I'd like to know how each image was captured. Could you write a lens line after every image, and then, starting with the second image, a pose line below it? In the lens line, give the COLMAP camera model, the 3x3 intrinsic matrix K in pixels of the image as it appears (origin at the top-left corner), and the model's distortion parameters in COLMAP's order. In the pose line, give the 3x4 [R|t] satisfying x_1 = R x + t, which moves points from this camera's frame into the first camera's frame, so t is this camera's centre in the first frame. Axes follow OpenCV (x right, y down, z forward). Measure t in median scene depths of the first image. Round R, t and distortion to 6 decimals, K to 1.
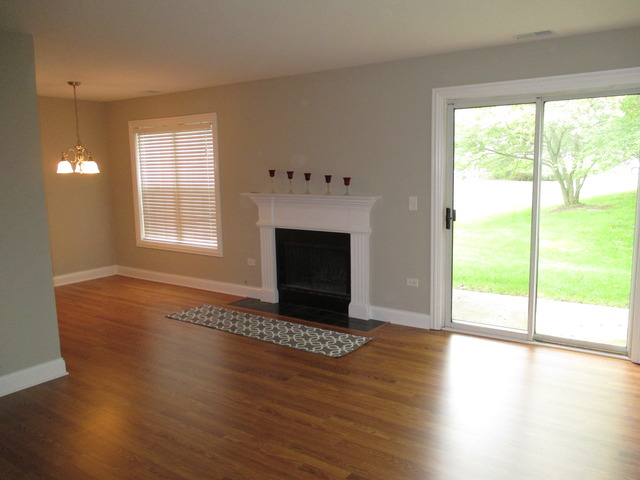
lens RADIAL K [[532.8, 0, 317.4], [0, 532.8, 242.9], [0, 0, 1]] dist [-0.019965, -0.007491]
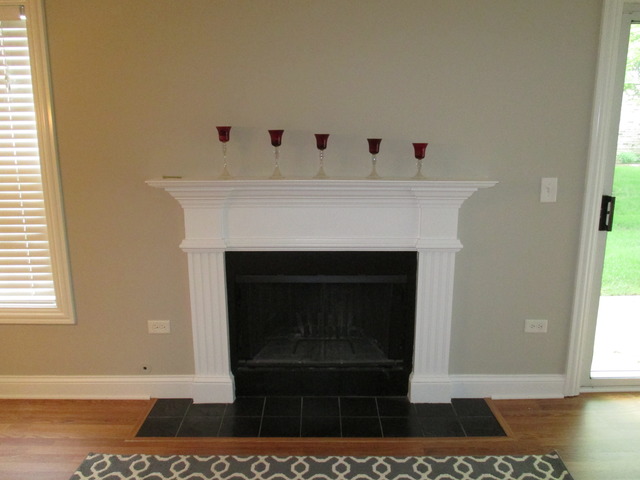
lens RADIAL K [[532.8, 0, 317.4], [0, 532.8, 242.9], [0, 0, 1]] dist [-0.019965, -0.007491]
pose [[0.811910, -0.111945, 0.572949, -0.309445], [0.073076, 0.993211, 0.090504, -0.078555], [-0.579191, -0.031612, 0.814579, 0.619734]]
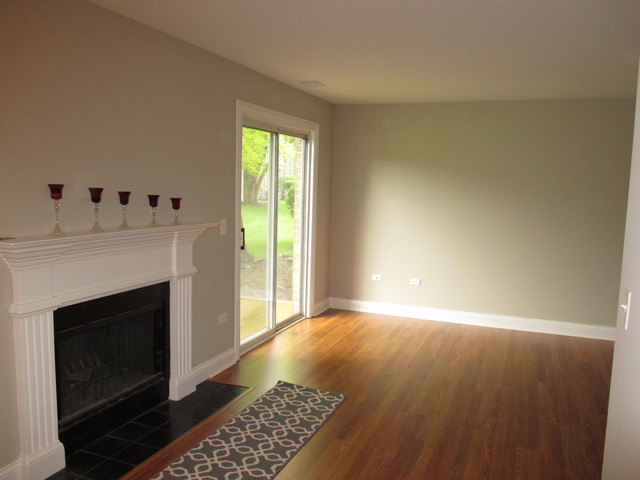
lens RADIAL K [[532.8, 0, 317.4], [0, 532.8, 242.9], [0, 0, 1]] dist [-0.019965, -0.007491]
pose [[-0.241926, -0.095200, 0.965613, -0.622773], [0.118405, 0.984841, 0.126761, -0.125953], [-0.963043, 0.145000, -0.226987, 0.951099]]
